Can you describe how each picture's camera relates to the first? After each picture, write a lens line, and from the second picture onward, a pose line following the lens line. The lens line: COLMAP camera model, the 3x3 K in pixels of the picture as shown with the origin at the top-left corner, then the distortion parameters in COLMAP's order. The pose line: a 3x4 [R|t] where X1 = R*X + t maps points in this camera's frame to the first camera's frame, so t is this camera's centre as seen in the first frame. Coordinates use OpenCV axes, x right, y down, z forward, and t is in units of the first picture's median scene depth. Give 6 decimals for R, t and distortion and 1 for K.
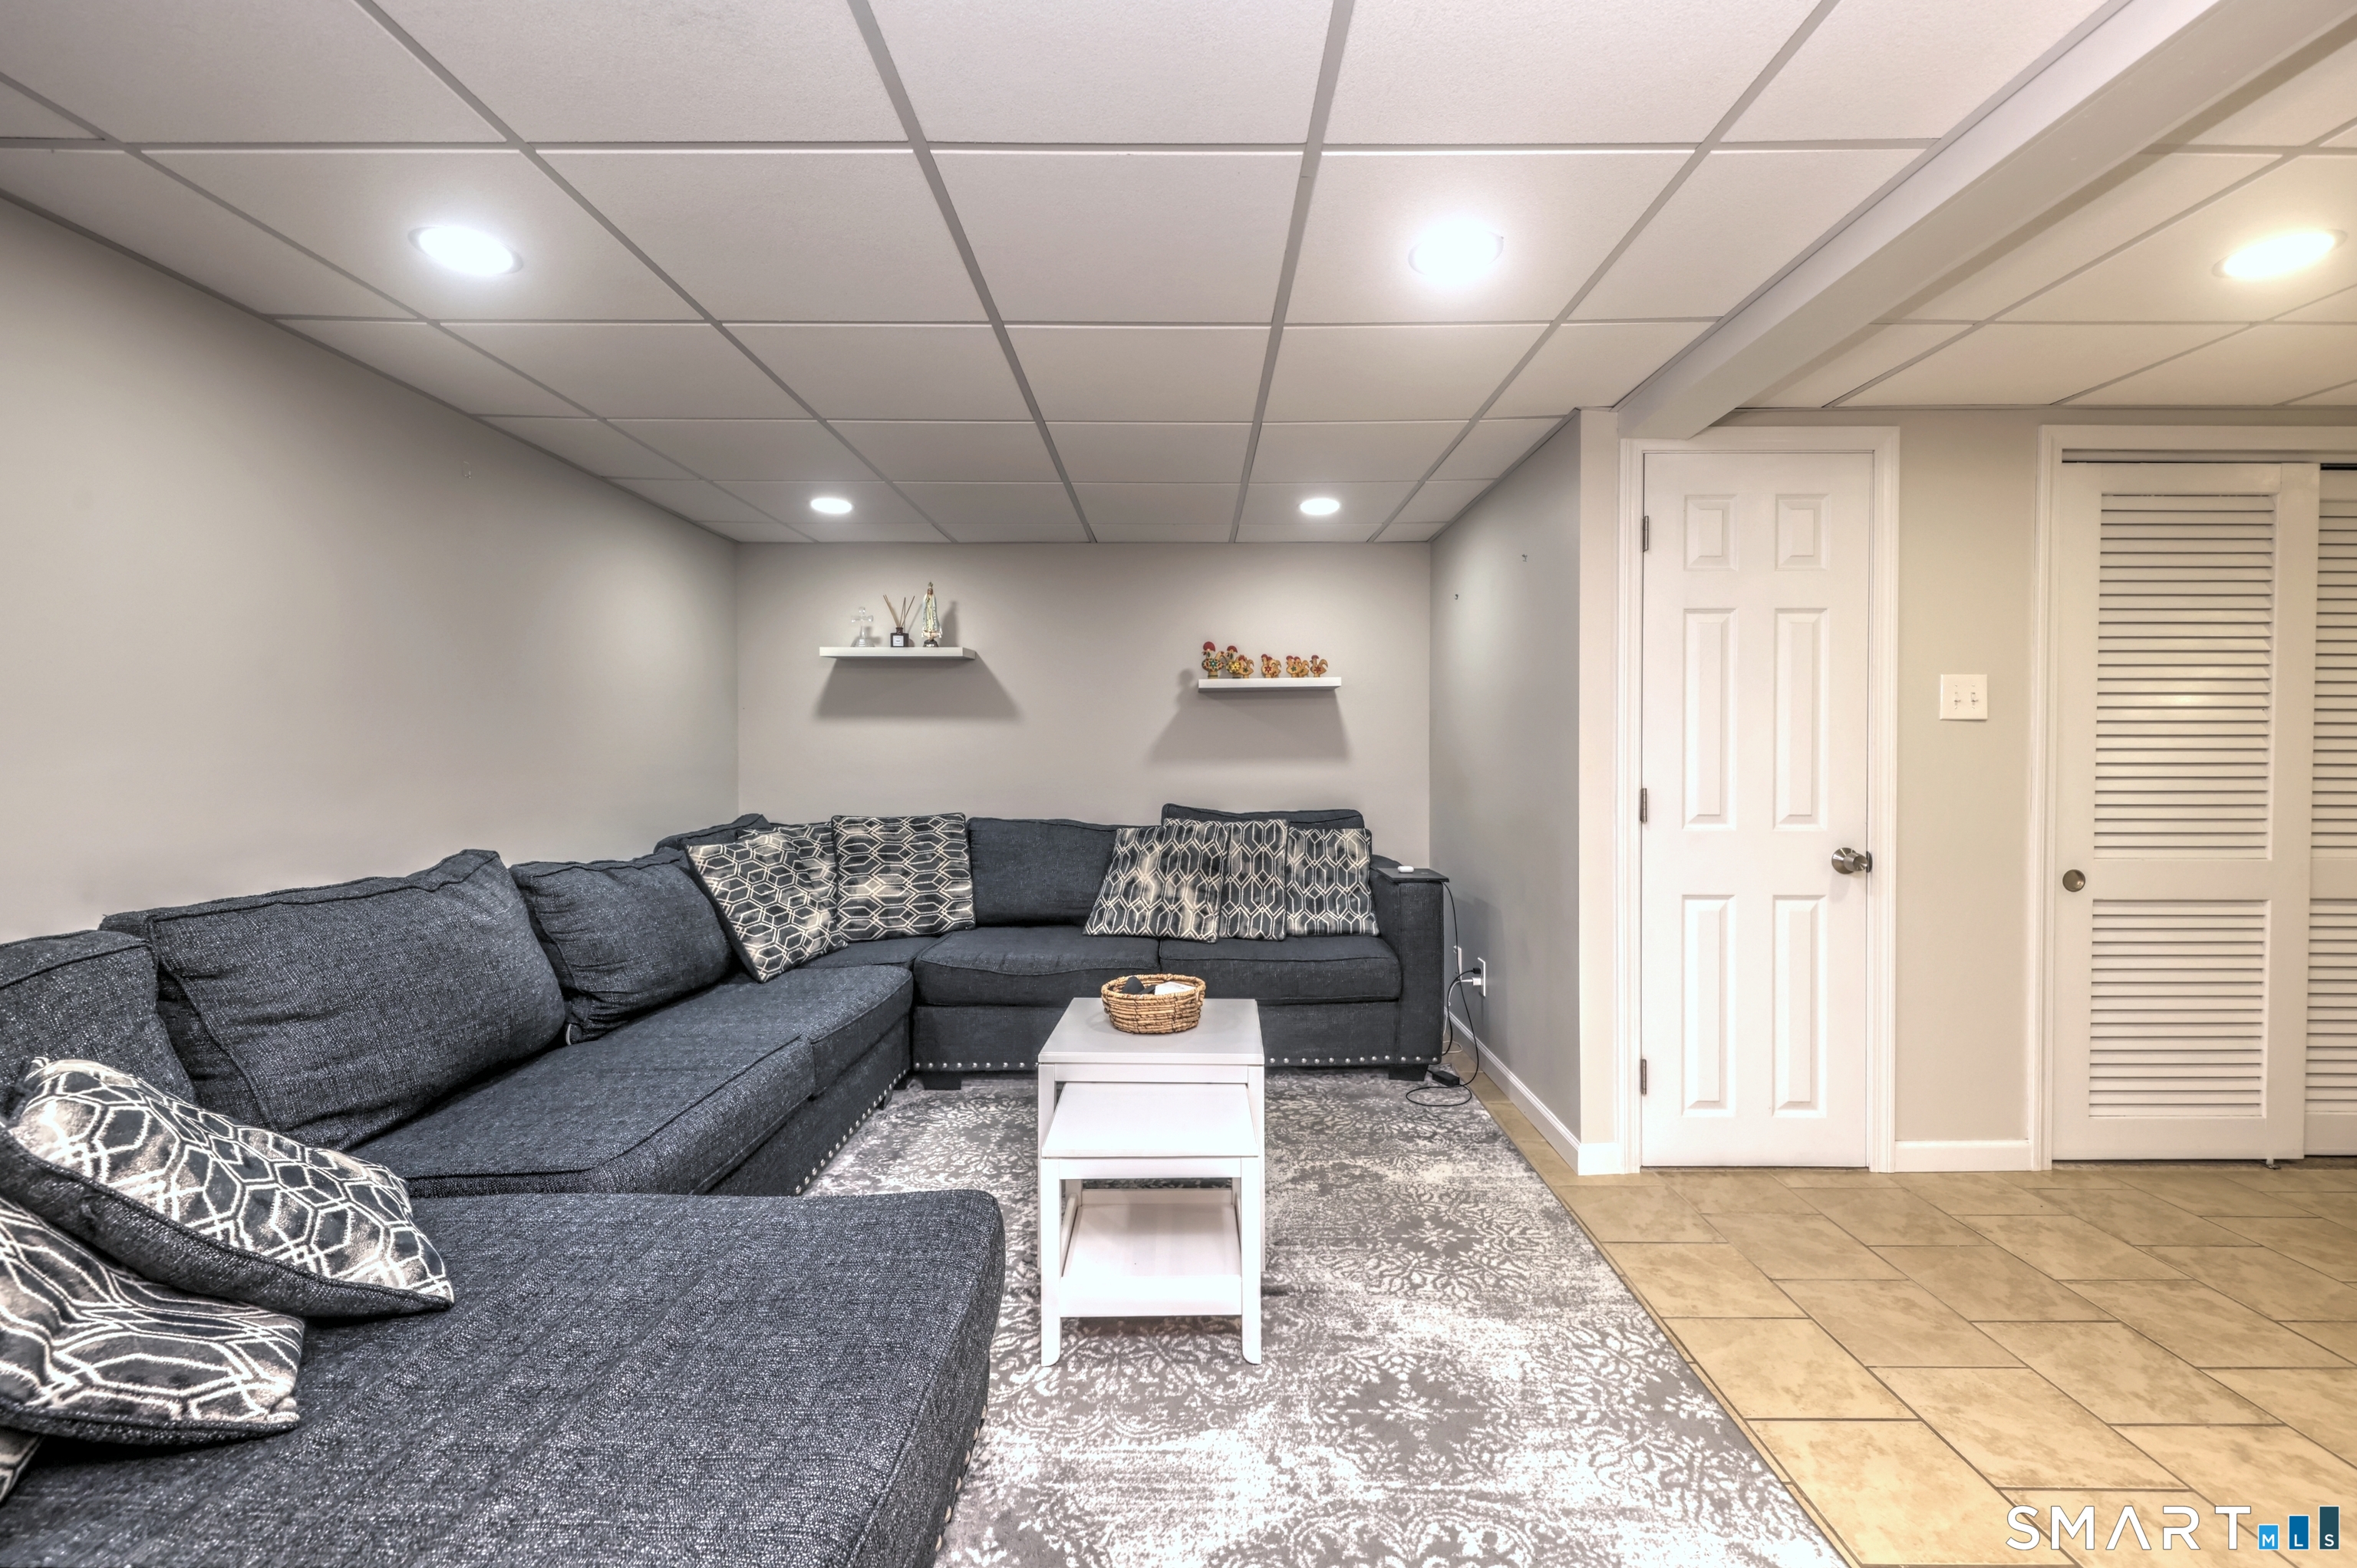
lens RADIAL K [[975.0, 0, 1193.5], [0, 975.0, 763.1], [0, 0, 1]] dist [0.008248, -0.004191]
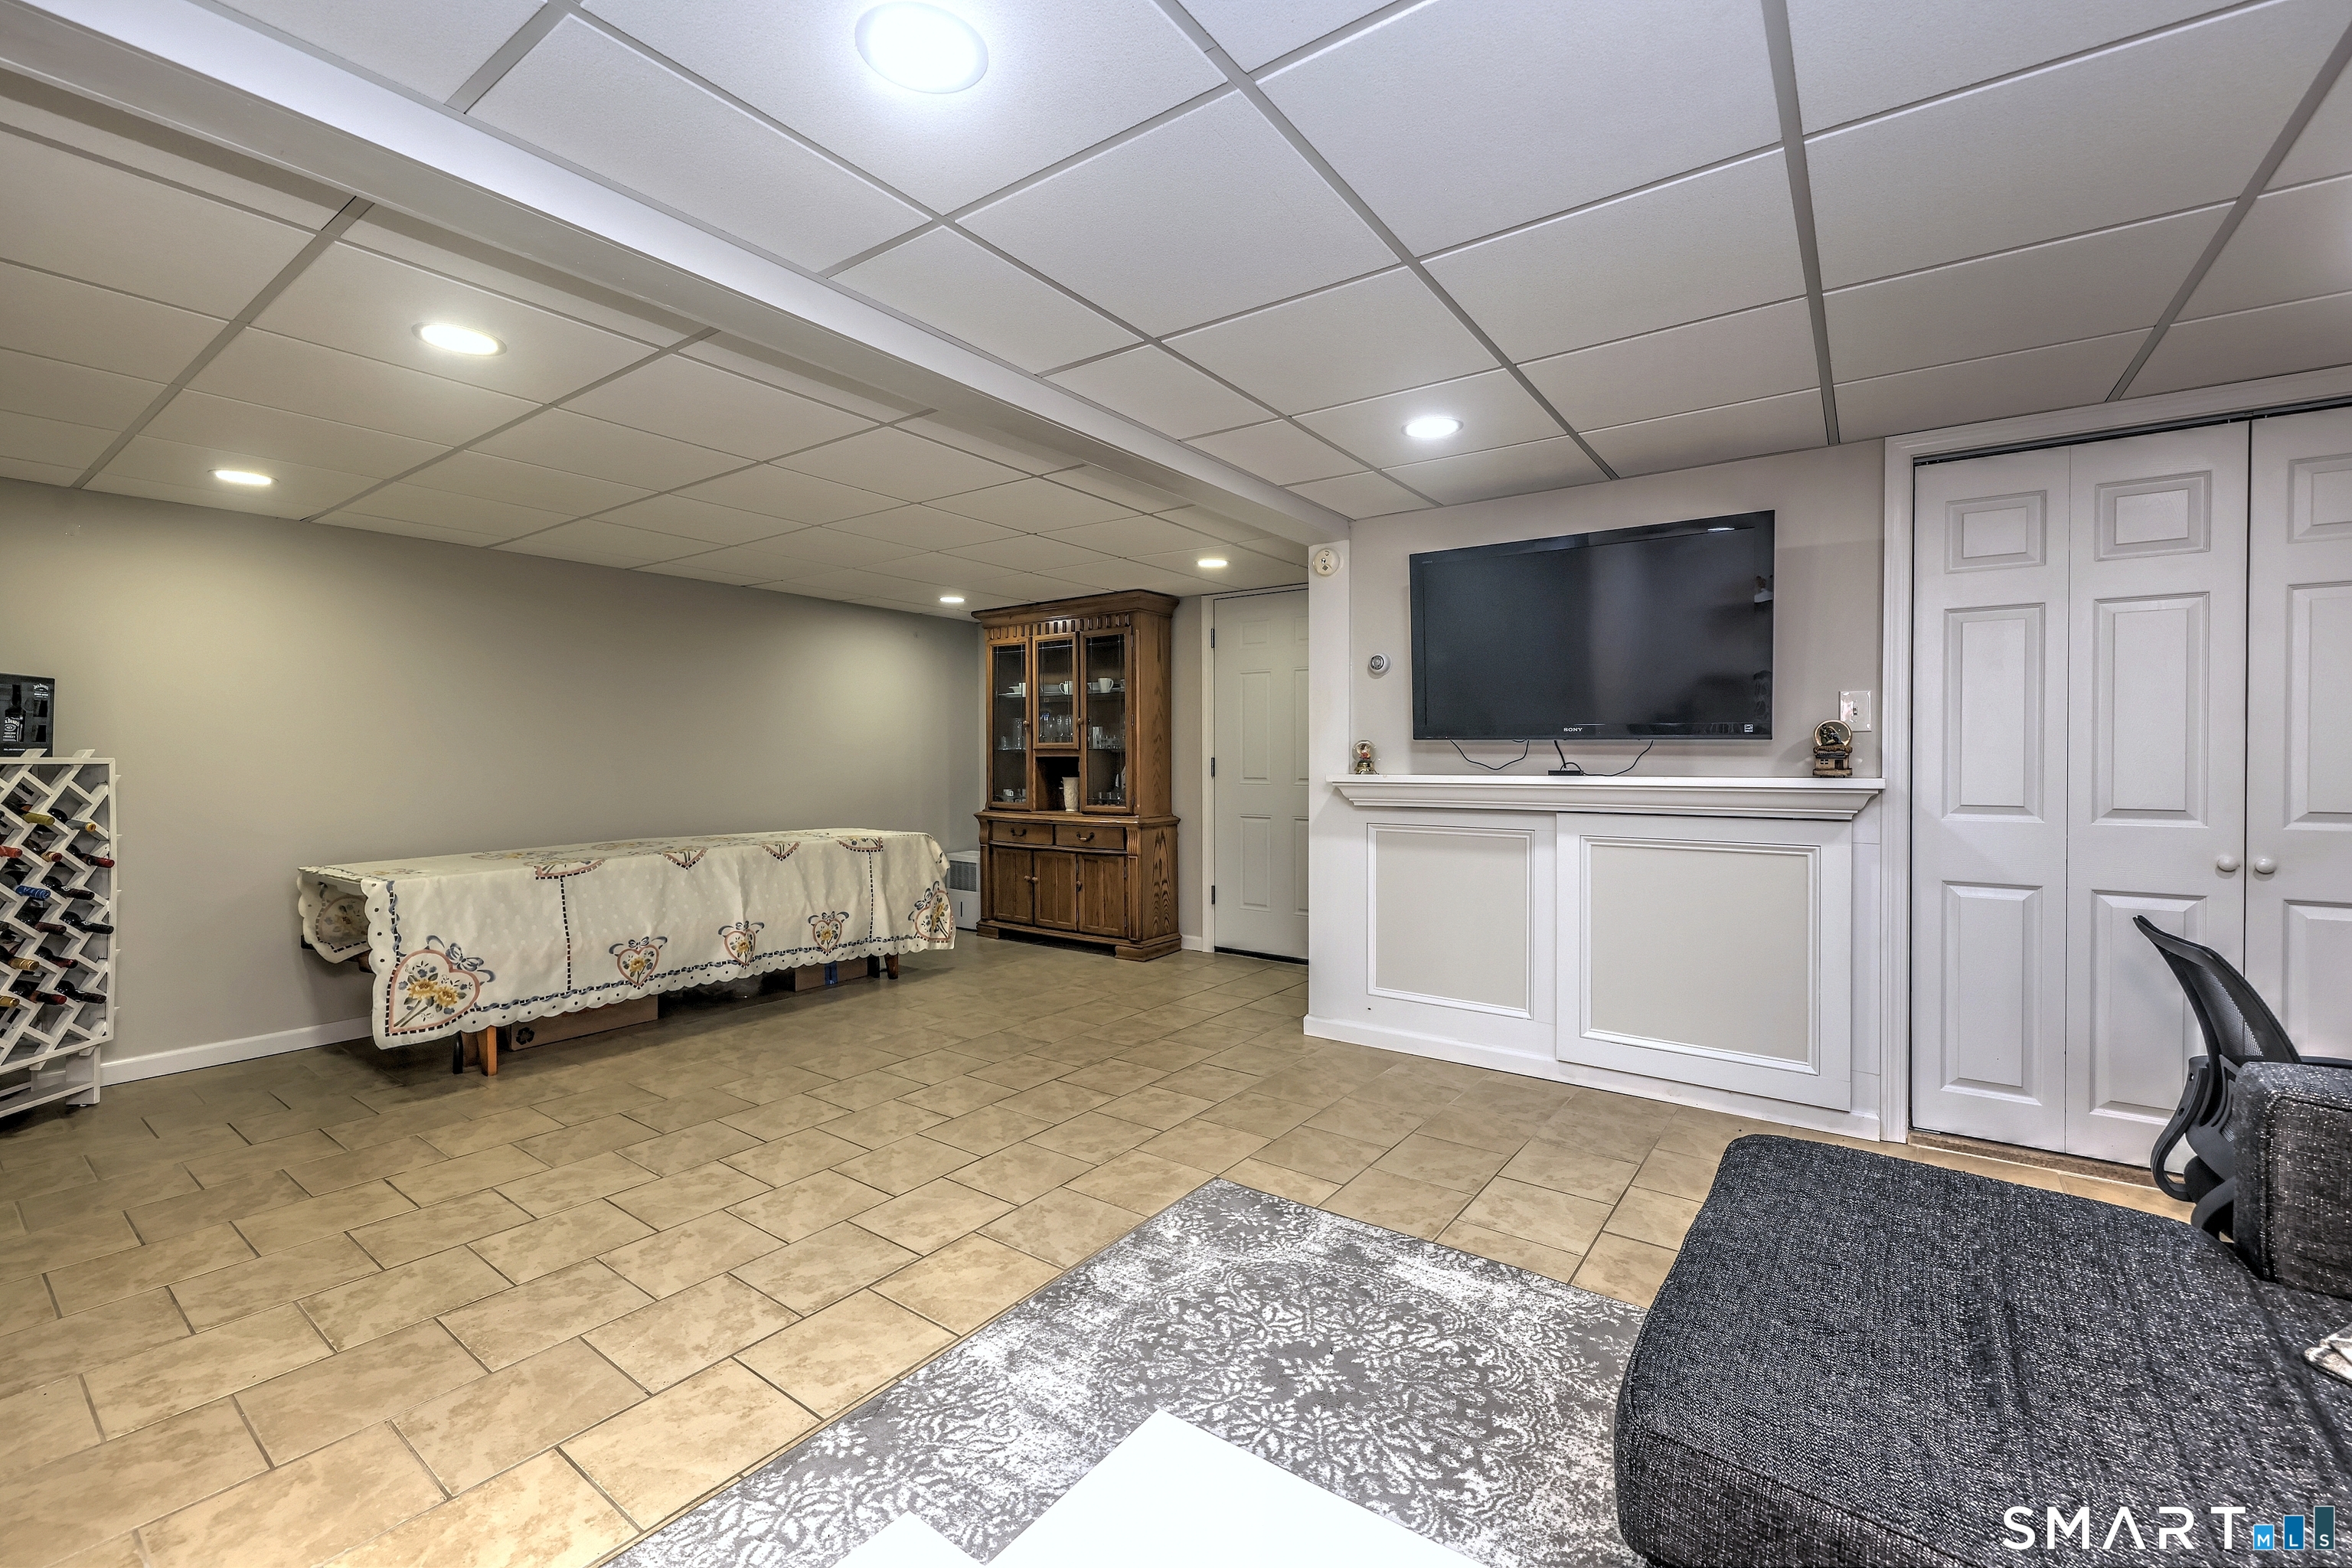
lens RADIAL K [[973.0, 0, 1179.0], [0, 973.0, 768.3], [0, 0, 1]] dist [0.008248, -0.004191]
pose [[-0.806243, -0.006737, 0.591546, -0.200672], [0.006318, 0.999780, 0.019996, -0.011852], [-0.591550, 0.019859, -0.806024, 0.982315]]
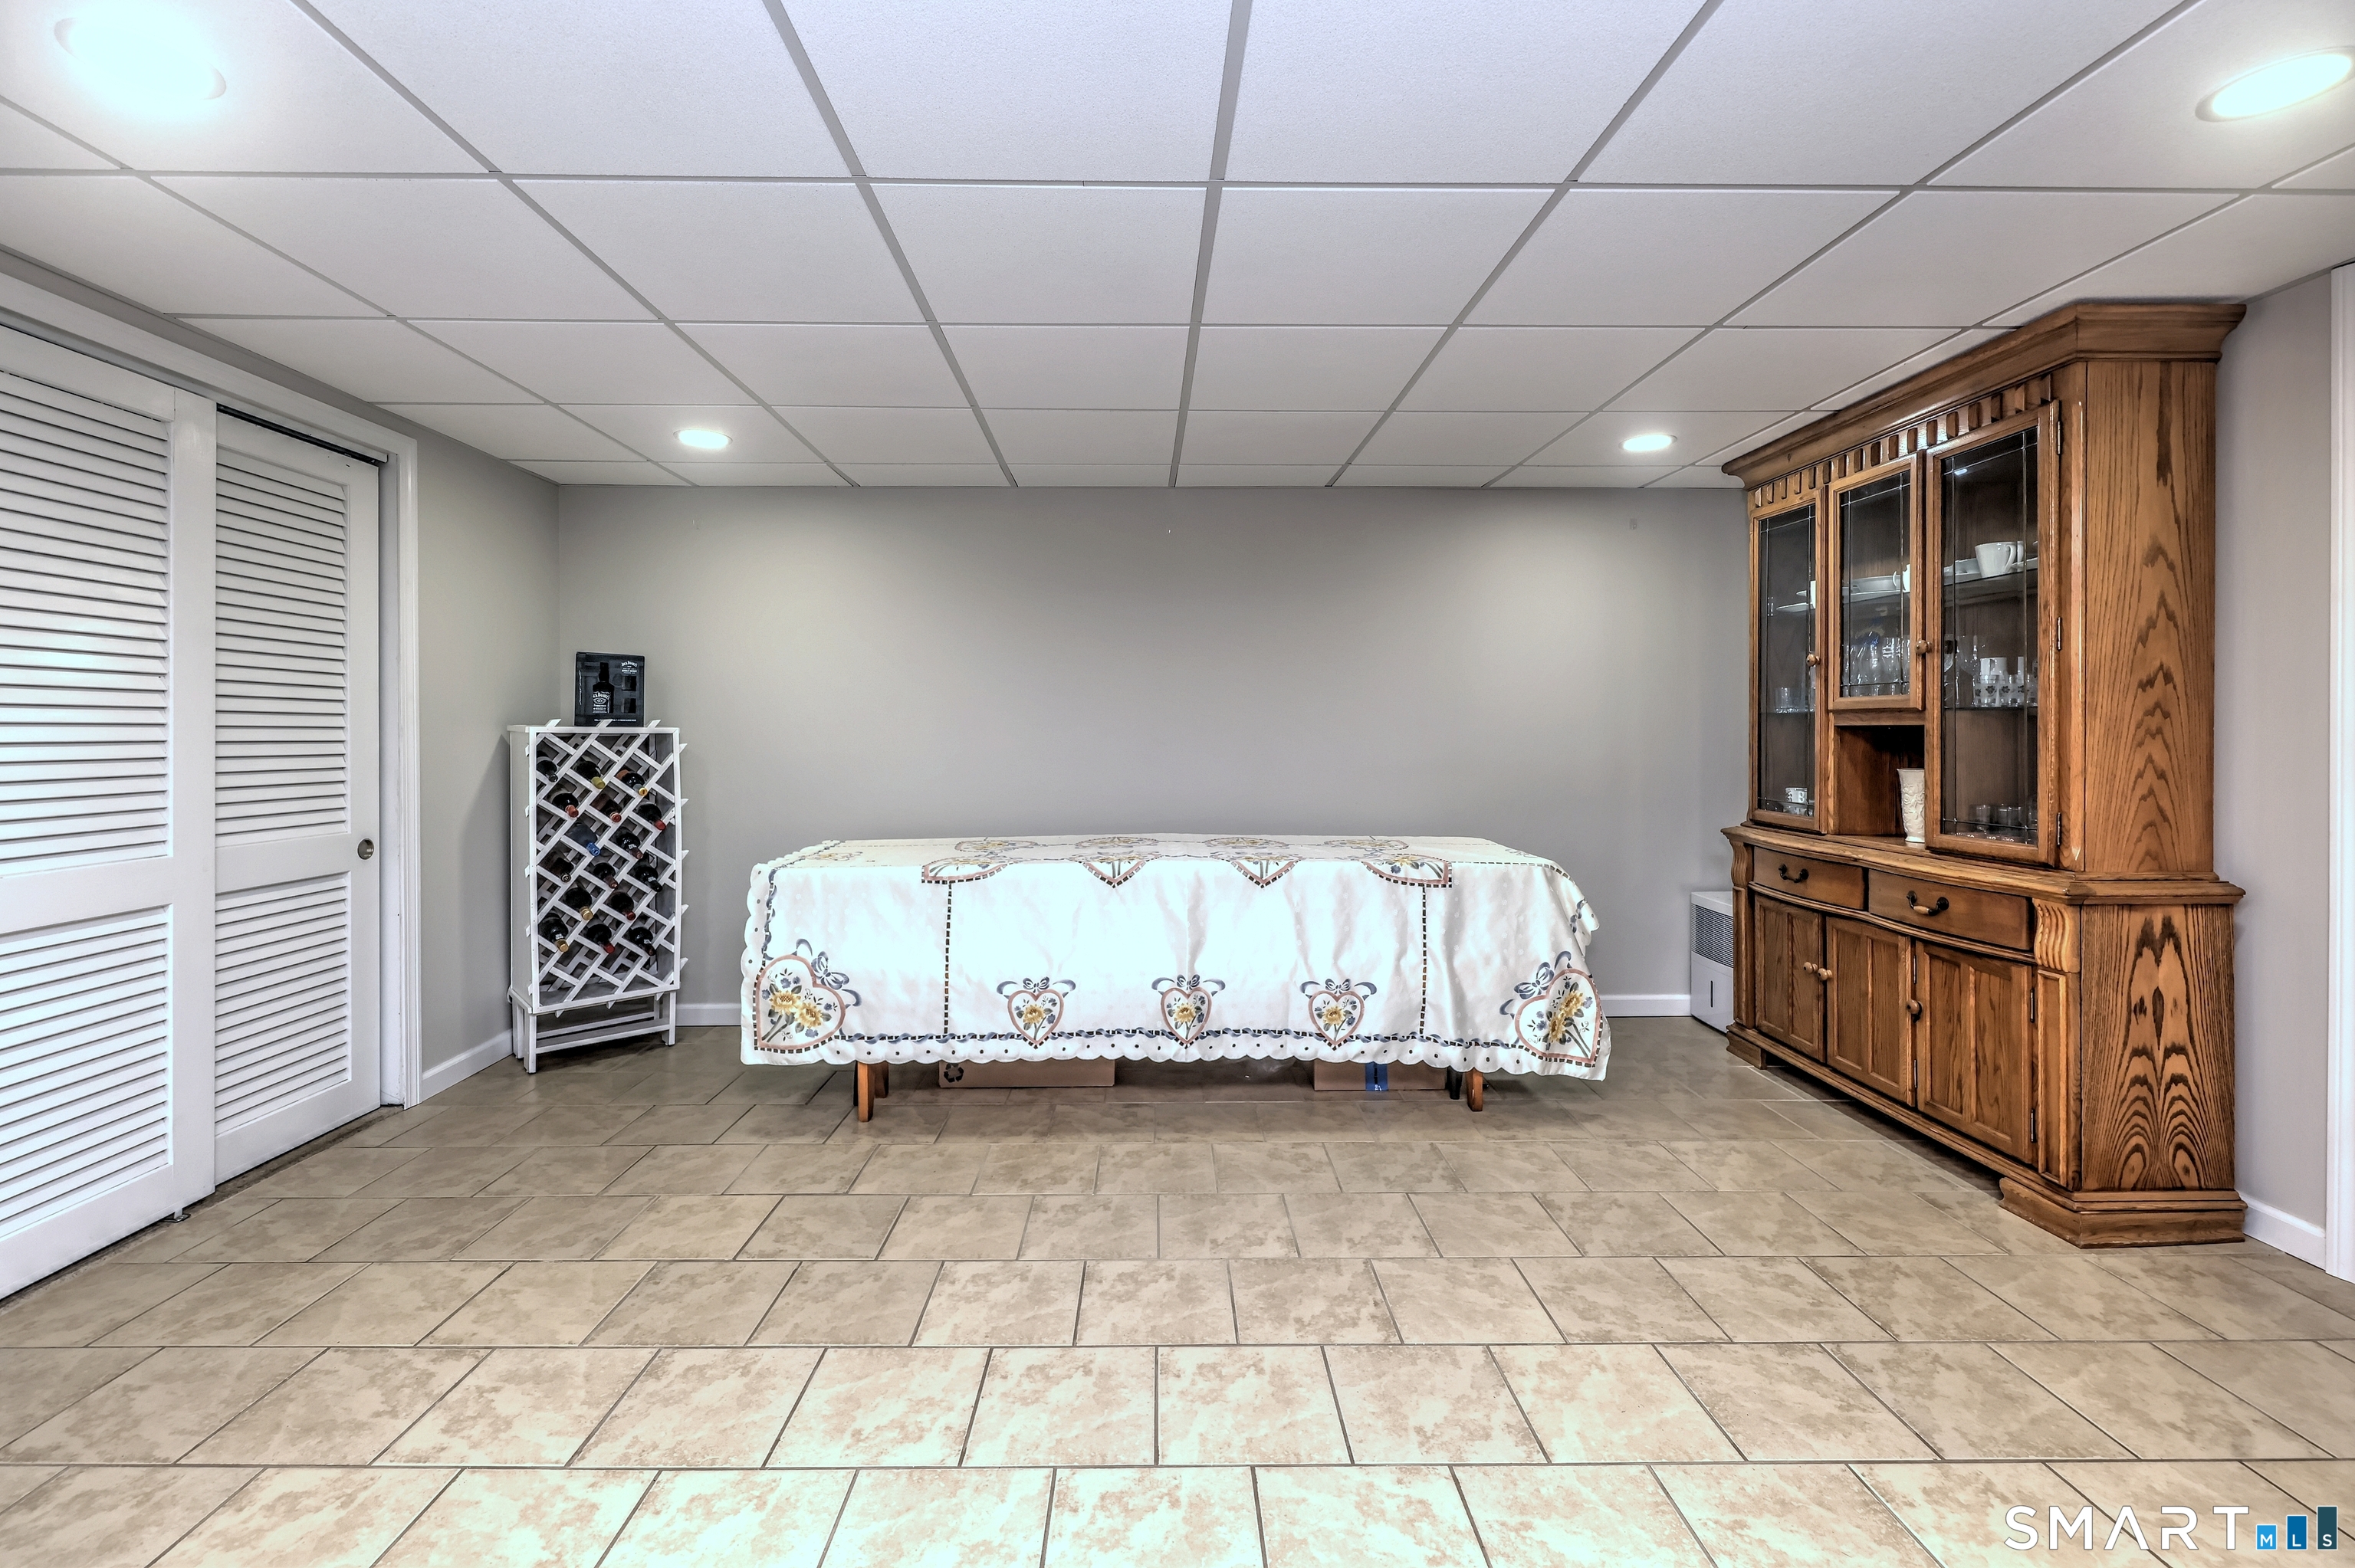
lens RADIAL K [[1022.1, 0, 1138.9], [0, 1022.1, 737.2], [0, 0, 1]] dist [0.008545, -0.002349]
pose [[-0.000954, -0.008893, 0.999960, 0.216953], [0.011391, 0.999895, 0.008903, -0.001720], [-0.999935, 0.011399, -0.000853, 0.168464]]
